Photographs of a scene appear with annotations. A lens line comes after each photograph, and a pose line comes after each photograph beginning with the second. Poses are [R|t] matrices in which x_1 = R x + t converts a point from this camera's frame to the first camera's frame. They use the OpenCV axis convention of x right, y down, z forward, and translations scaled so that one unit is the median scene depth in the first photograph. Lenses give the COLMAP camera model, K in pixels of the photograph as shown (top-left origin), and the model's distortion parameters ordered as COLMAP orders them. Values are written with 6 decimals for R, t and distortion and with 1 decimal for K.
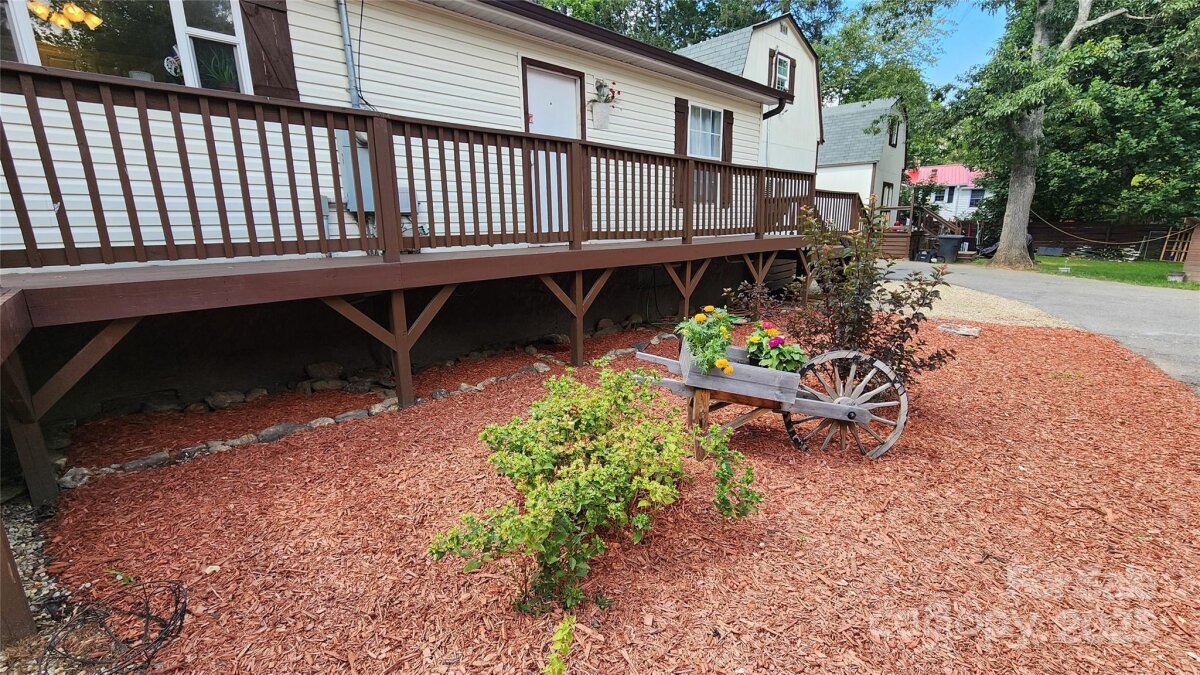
lens RADIAL K [[500.6, 0, 597.9], [0, 500.6, 333.5], [0, 0, 1]] dist [0.002672, 0.000444]
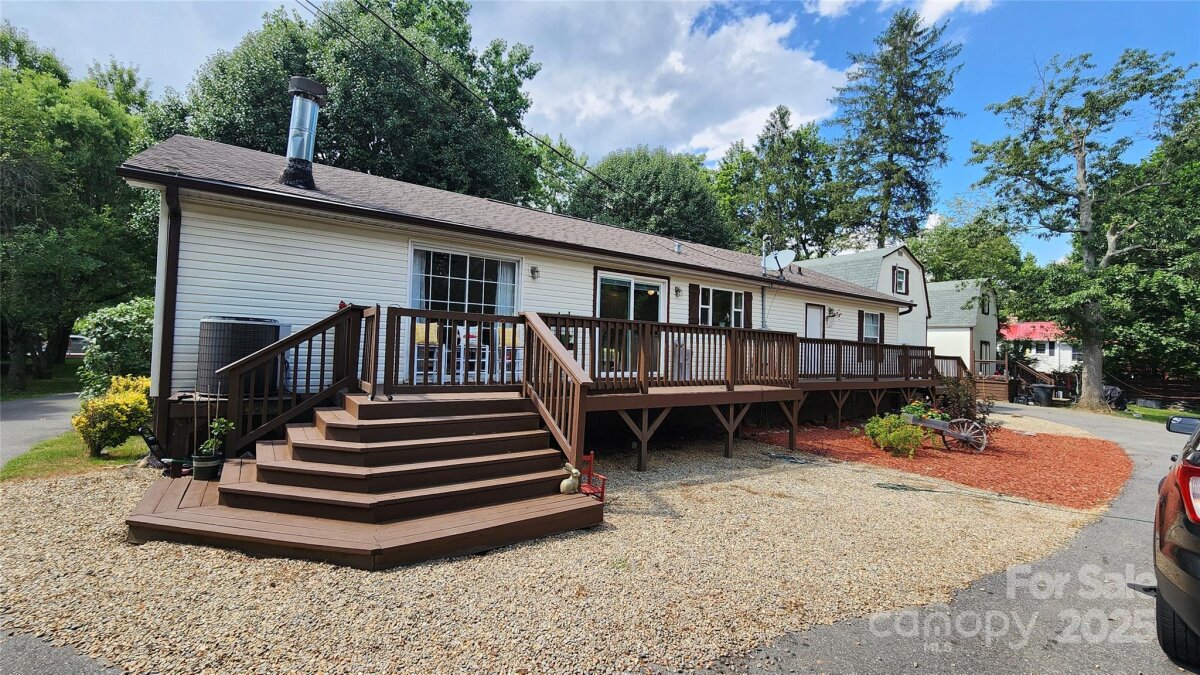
lens RADIAL K [[500.6, 0, 597.9], [0, 500.6, 333.5], [0, 0, 1]] dist [0.002672, 0.000444]
pose [[0.986475, 0.041230, -0.158642, -0.240414], [-0.079437, 0.966848, -0.242681, 0.086575], [0.143377, 0.252001, 0.957047, -0.463069]]
